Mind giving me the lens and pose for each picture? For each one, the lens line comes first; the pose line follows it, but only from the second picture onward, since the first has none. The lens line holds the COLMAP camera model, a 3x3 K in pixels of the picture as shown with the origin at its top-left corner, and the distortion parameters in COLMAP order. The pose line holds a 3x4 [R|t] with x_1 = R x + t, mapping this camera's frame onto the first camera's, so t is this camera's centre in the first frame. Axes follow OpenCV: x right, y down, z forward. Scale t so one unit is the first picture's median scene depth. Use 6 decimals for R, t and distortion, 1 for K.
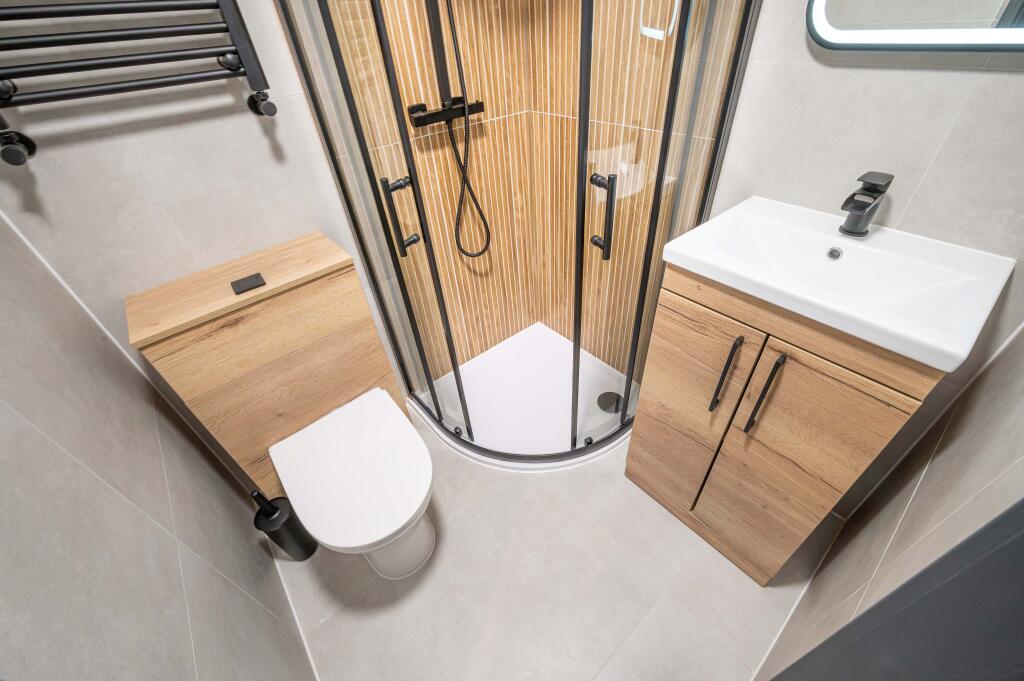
lens RADIAL K [[408.6, 0, 512.0], [0, 408.6, 340.5], [0, 0, 1]] dist [-0.000429, -0.000121]
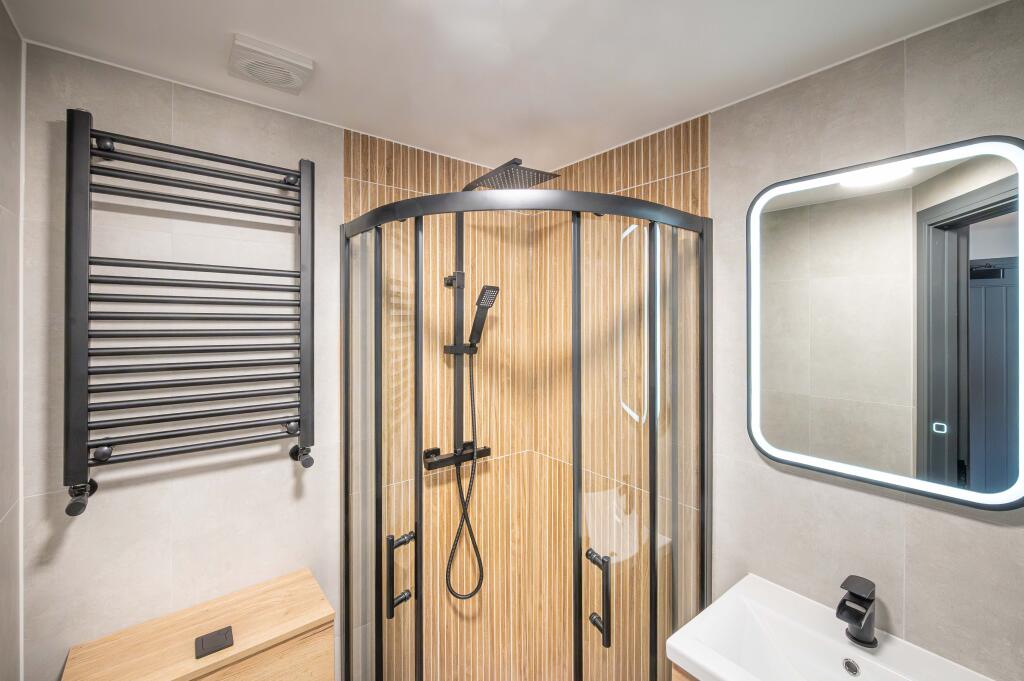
lens RADIAL K [[431.8, 0, 509.4], [0, 431.8, 321.9], [0, 0, 1]] dist [-0.004221, -0.000441]
pose [[0.997153, 0.071553, -0.023809, -0.014083], [-0.070452, 0.771333, -0.632521, -0.099048], [-0.026895, 0.632397, 0.774177, -0.158913]]
